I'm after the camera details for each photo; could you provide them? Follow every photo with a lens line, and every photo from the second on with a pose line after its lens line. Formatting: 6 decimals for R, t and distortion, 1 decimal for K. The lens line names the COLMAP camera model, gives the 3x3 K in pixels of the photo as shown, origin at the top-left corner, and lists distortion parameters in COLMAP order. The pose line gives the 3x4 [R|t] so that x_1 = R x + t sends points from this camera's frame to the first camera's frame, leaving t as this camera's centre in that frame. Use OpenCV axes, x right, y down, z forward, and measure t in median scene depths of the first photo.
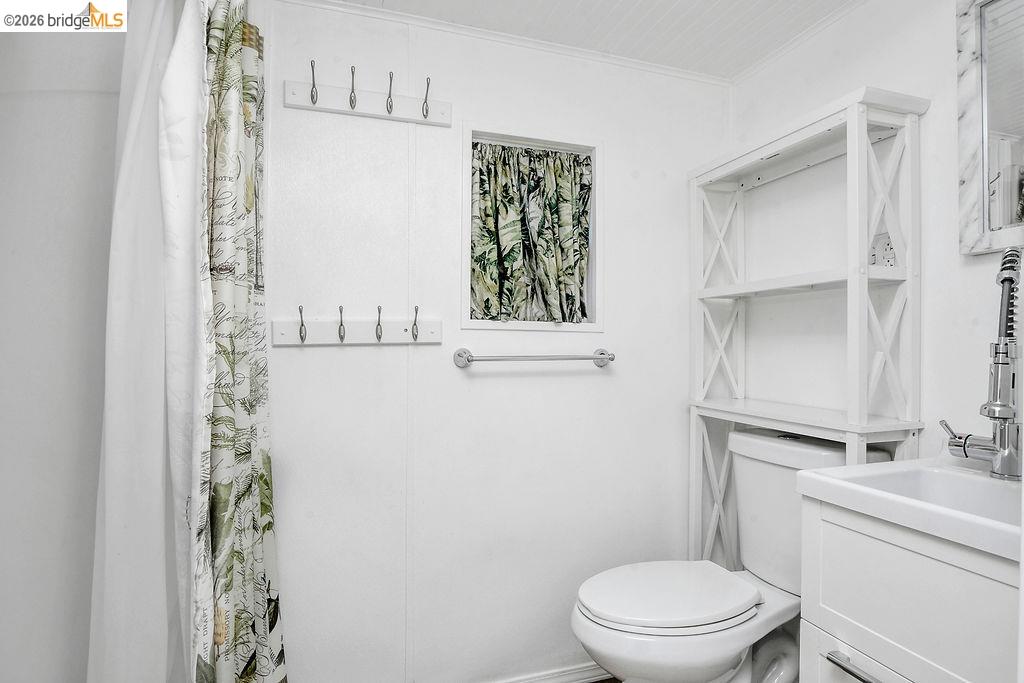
lens RADIAL K [[552.1, 0, 537.6], [0, 552.1, 351.3], [0, 0, 1]] dist [-0.016618, 0.000007]
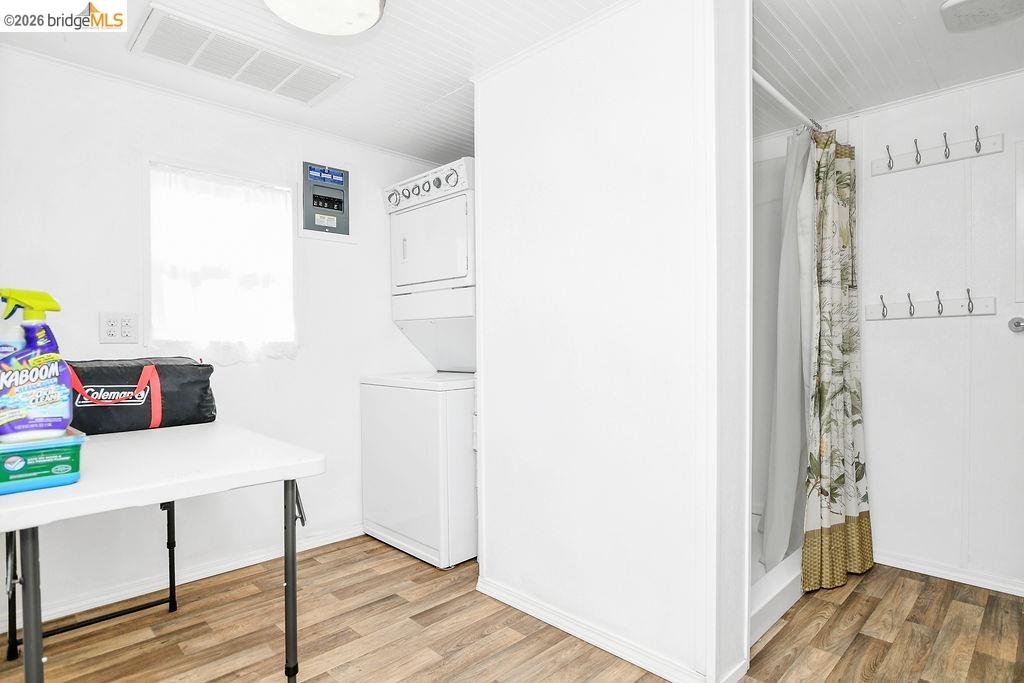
lens RADIAL K [[552.1, 0, 513.6], [0, 552.1, 346.4], [0, 0, 1]] dist [-0.016618, 0.000007]
pose [[0.426108, -0.001116, -0.904672, 0.816889], [-0.001633, 0.999997, -0.002003, 0.106236], [0.904671, 0.002330, 0.426105, -0.978113]]
